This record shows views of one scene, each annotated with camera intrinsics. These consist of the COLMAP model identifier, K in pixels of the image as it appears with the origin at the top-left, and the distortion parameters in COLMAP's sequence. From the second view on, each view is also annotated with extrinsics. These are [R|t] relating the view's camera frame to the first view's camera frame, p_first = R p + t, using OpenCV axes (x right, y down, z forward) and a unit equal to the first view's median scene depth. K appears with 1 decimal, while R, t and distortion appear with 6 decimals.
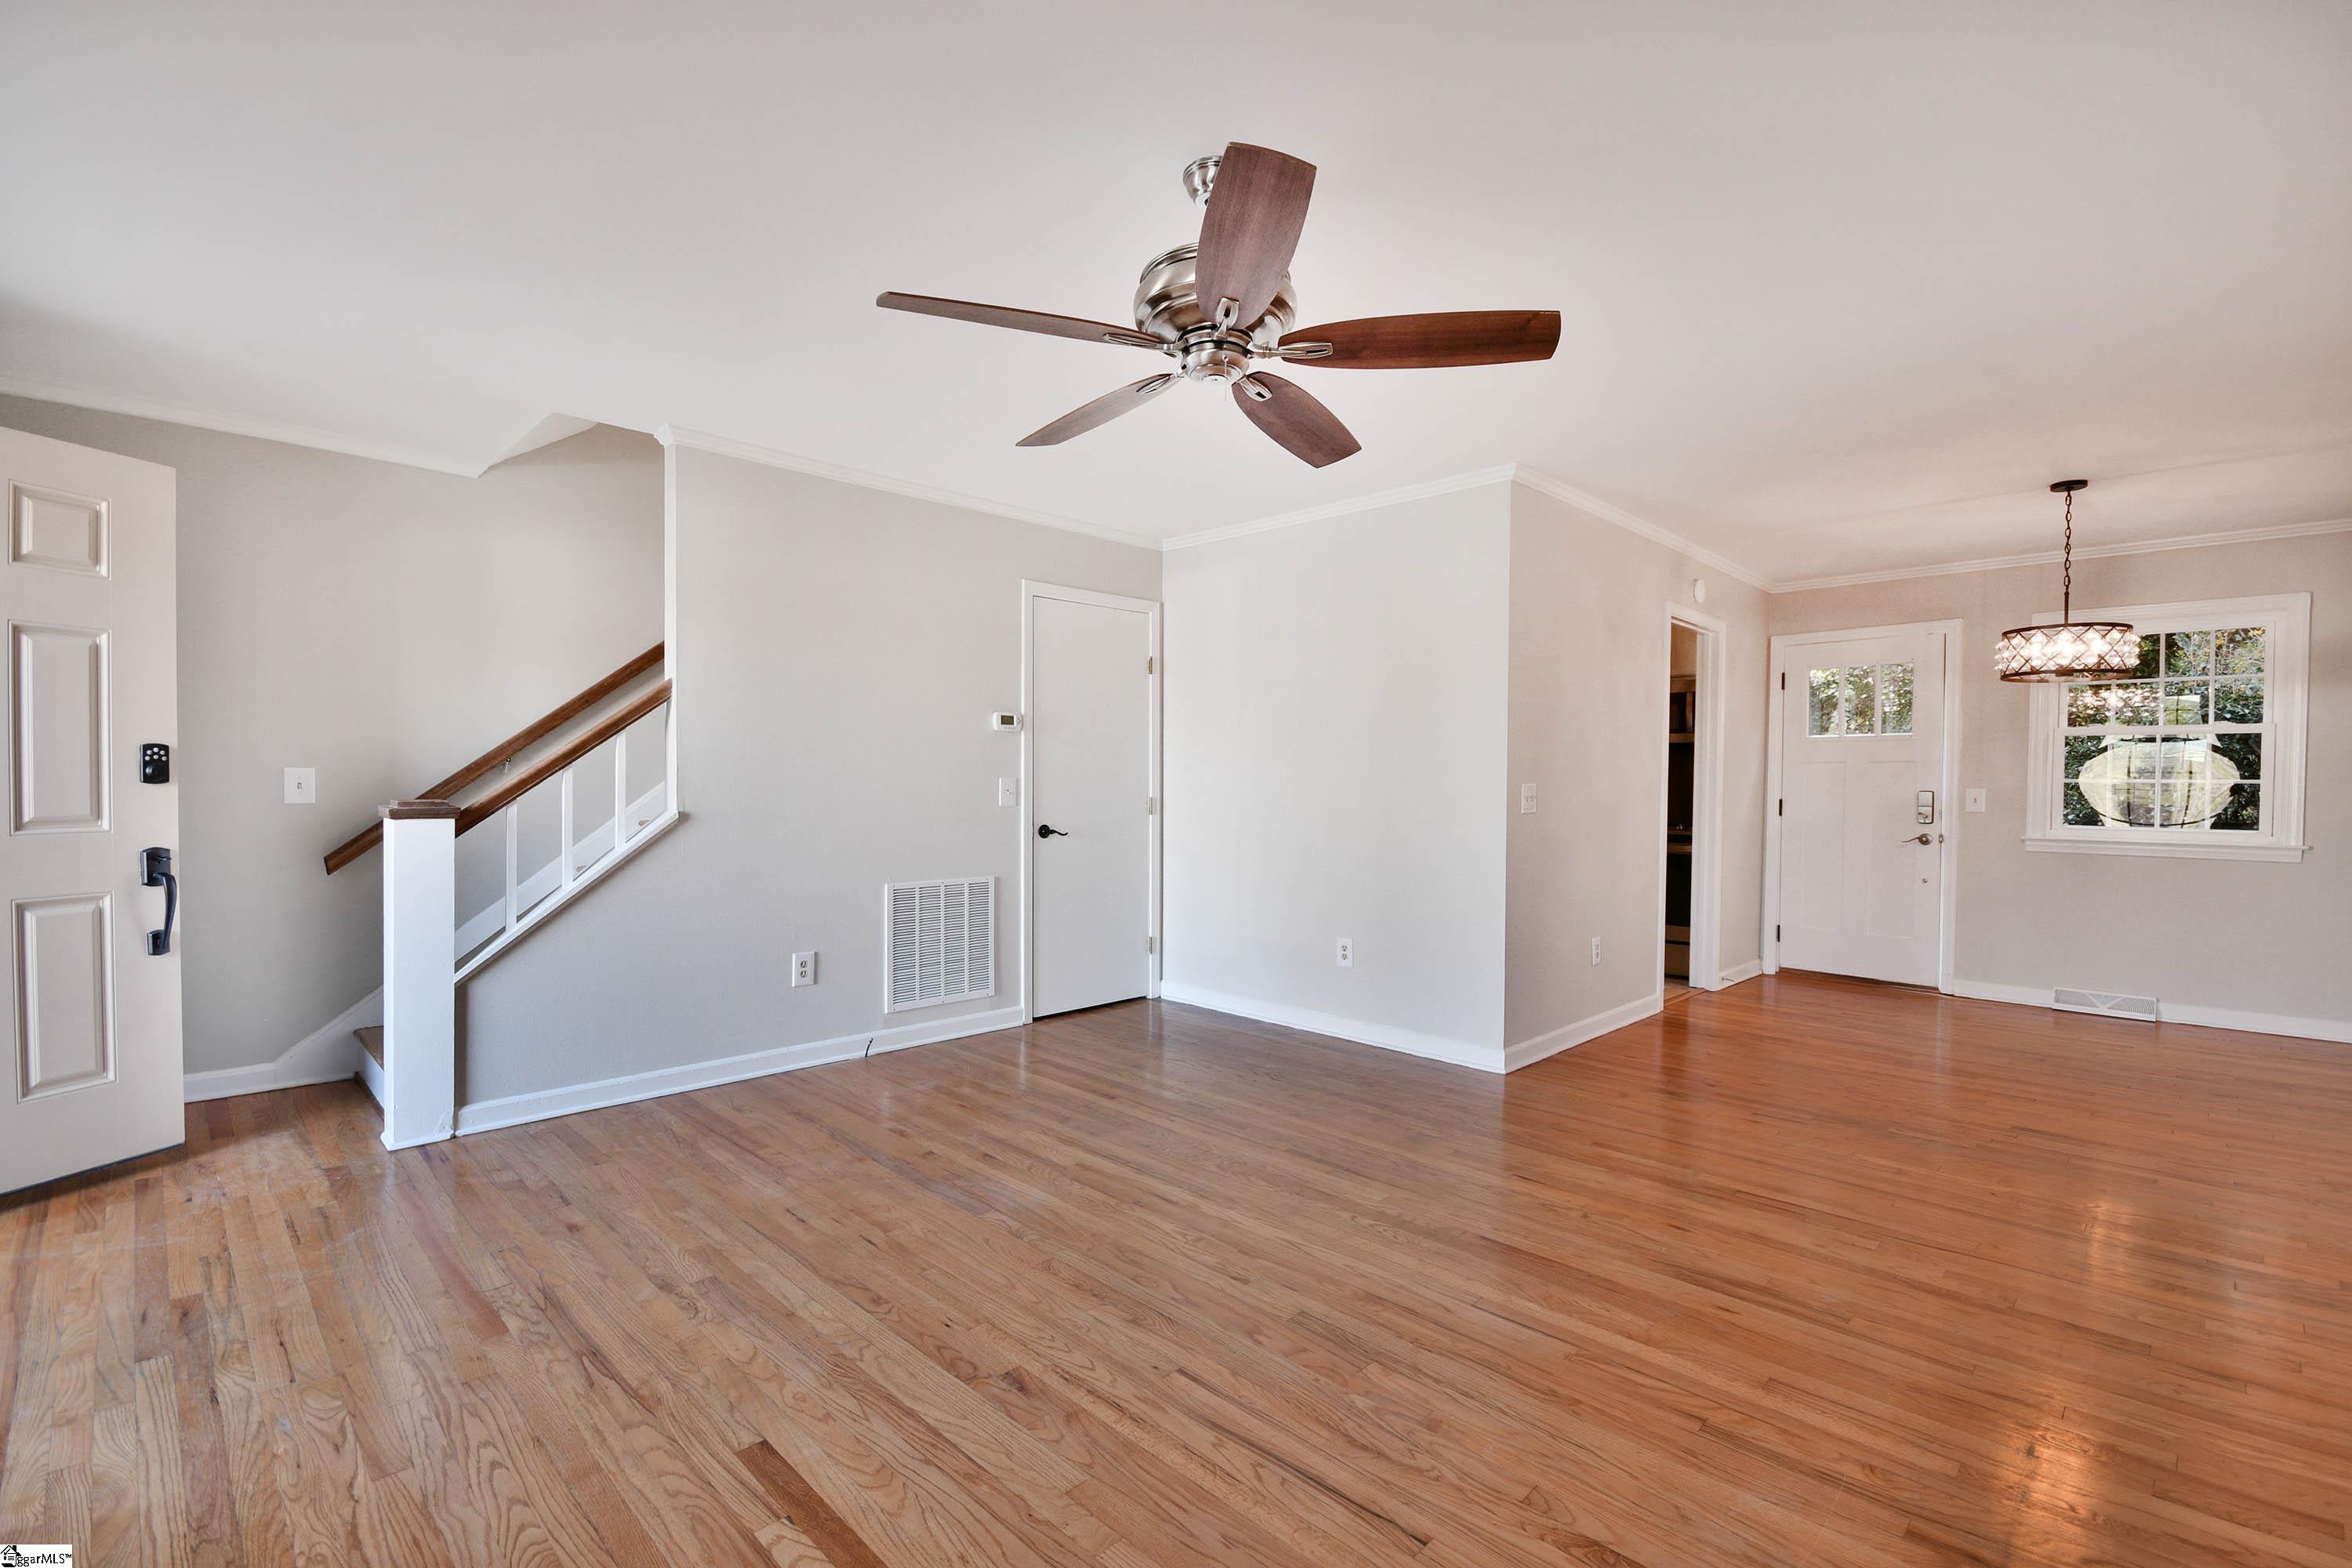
lens RADIAL K [[1016.4, 0, 1132.1], [0, 1016.4, 785.7], [0, 0, 1]] dist [-0.007729, -0.000710]
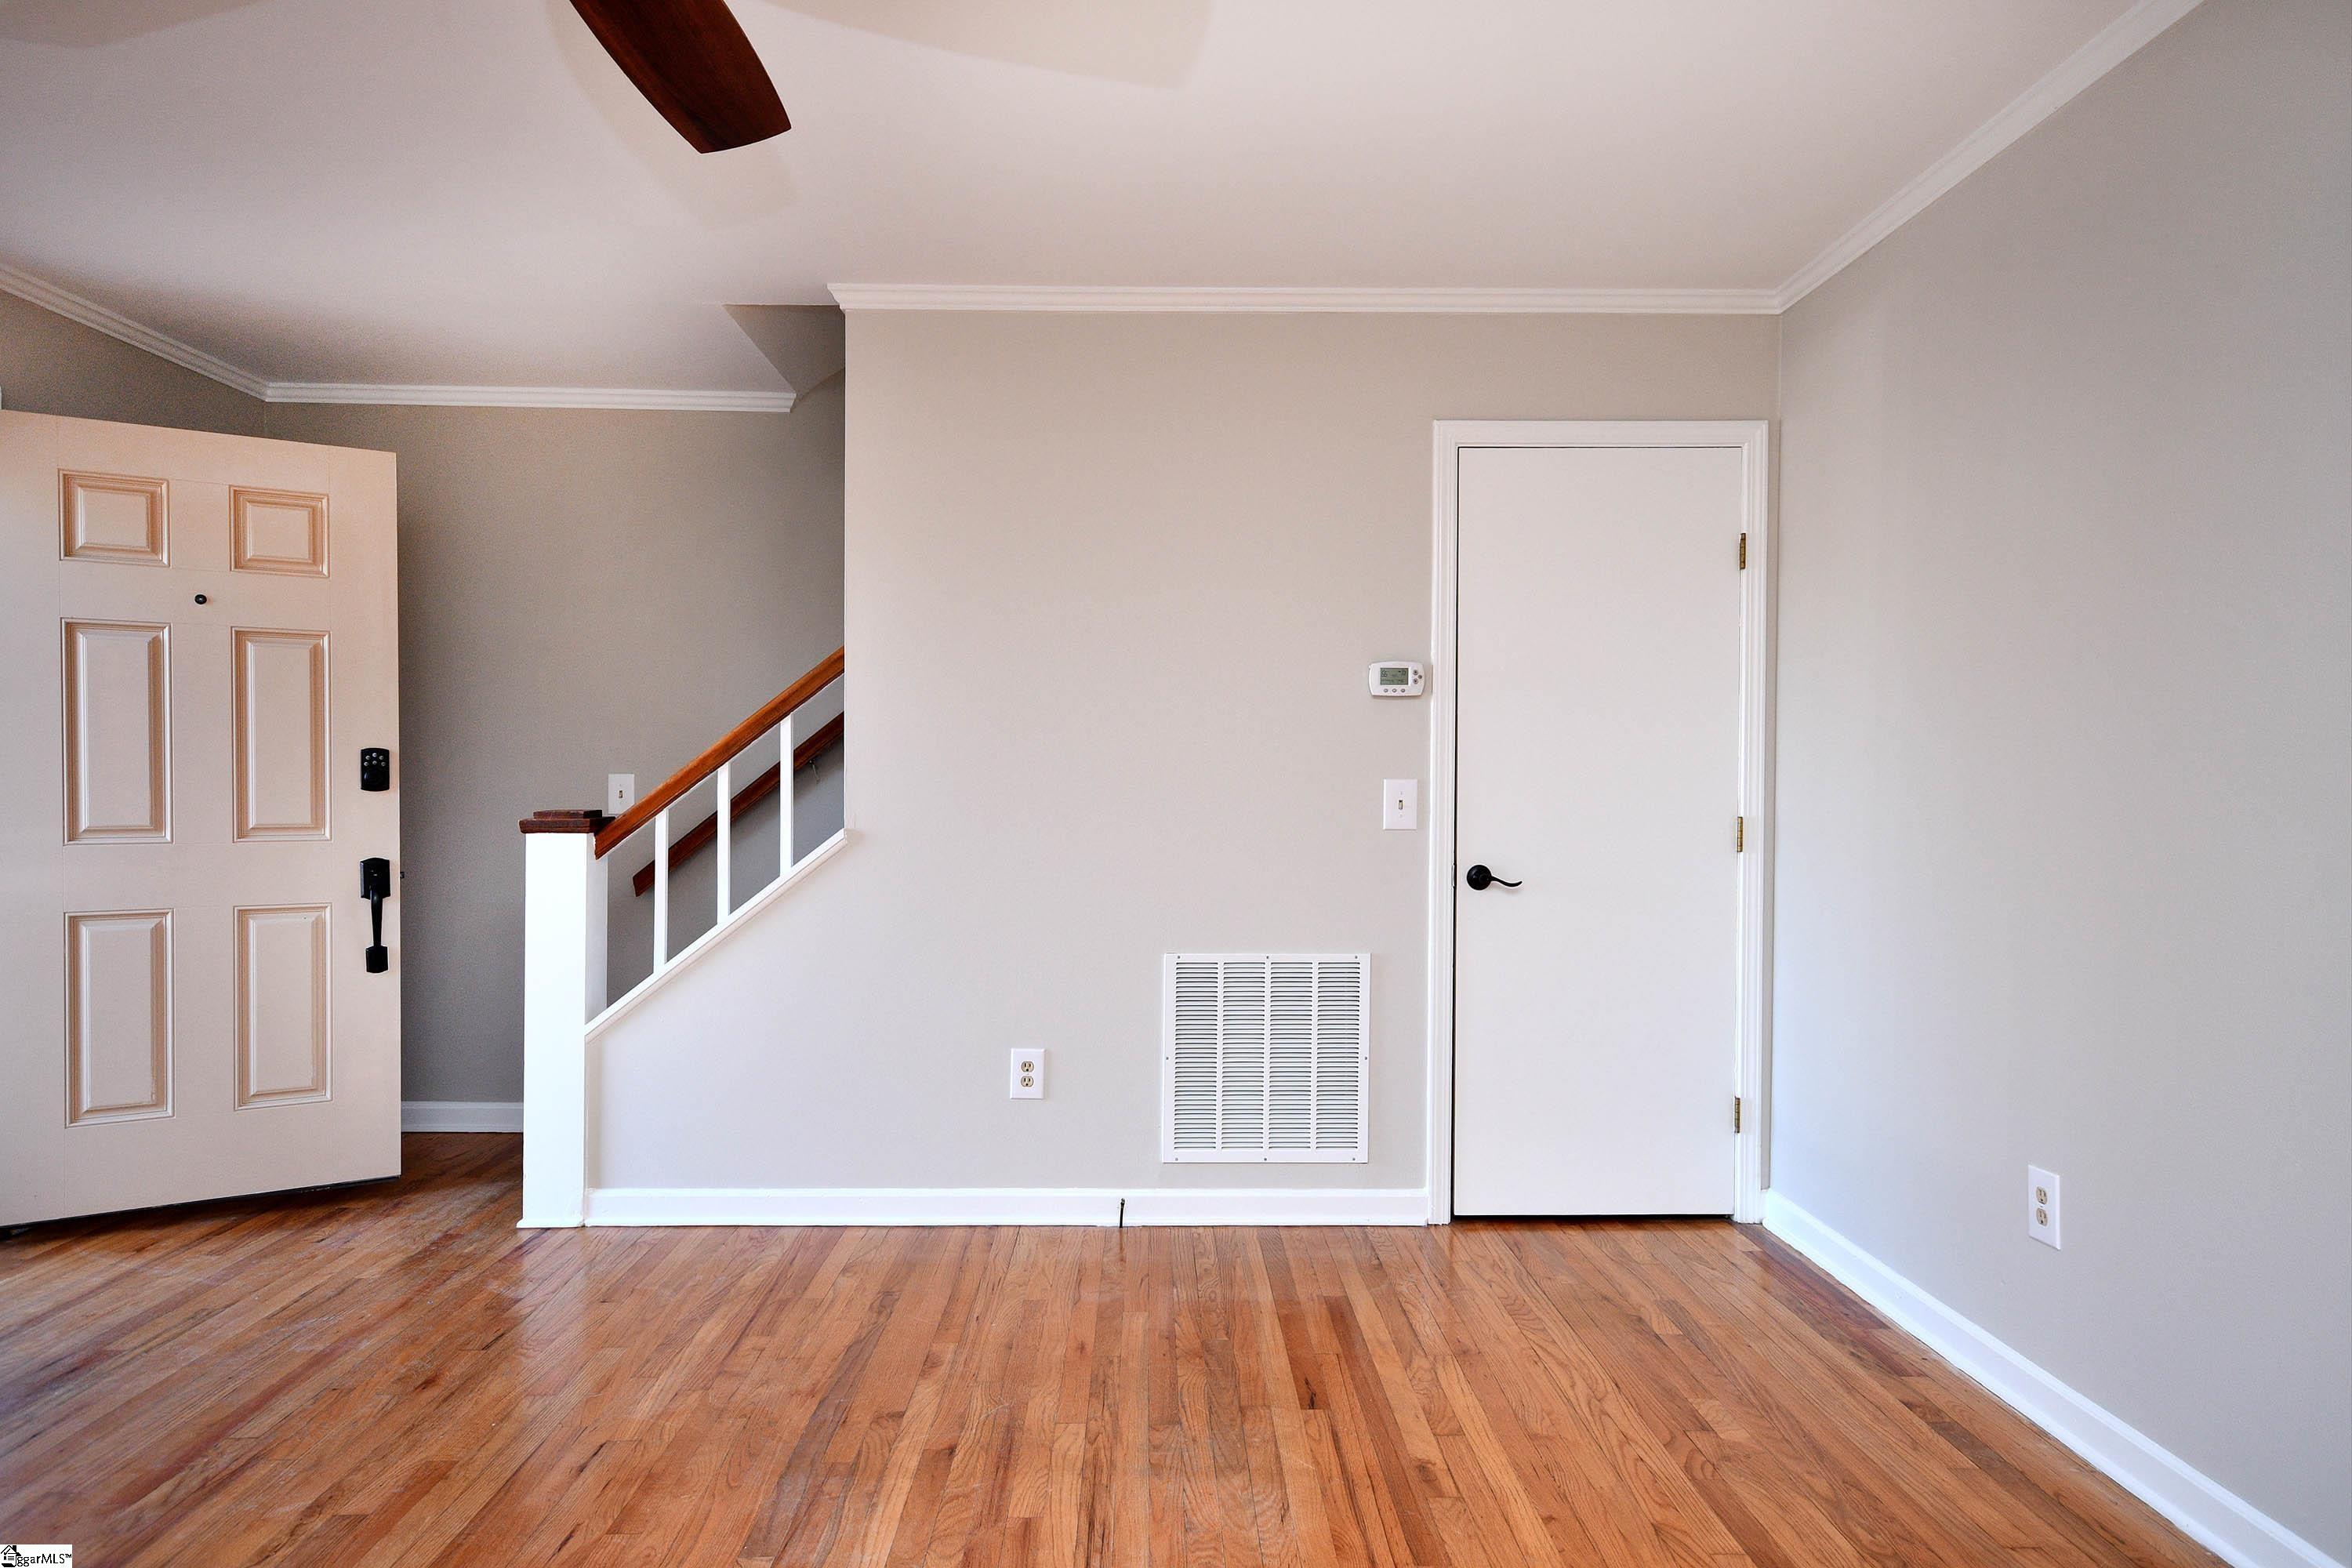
lens RADIAL K [[1435.3, 0, 1166.9], [0, 1435.3, 805.9], [0, 0, 1]] dist [-0.003622, 0.026676]
pose [[0.738892, 0.003981, -0.673812, 0.473374], [-0.001160, 0.999989, 0.004635, 0.005059], [0.673823, -0.002643, 0.738888, 0.490341]]
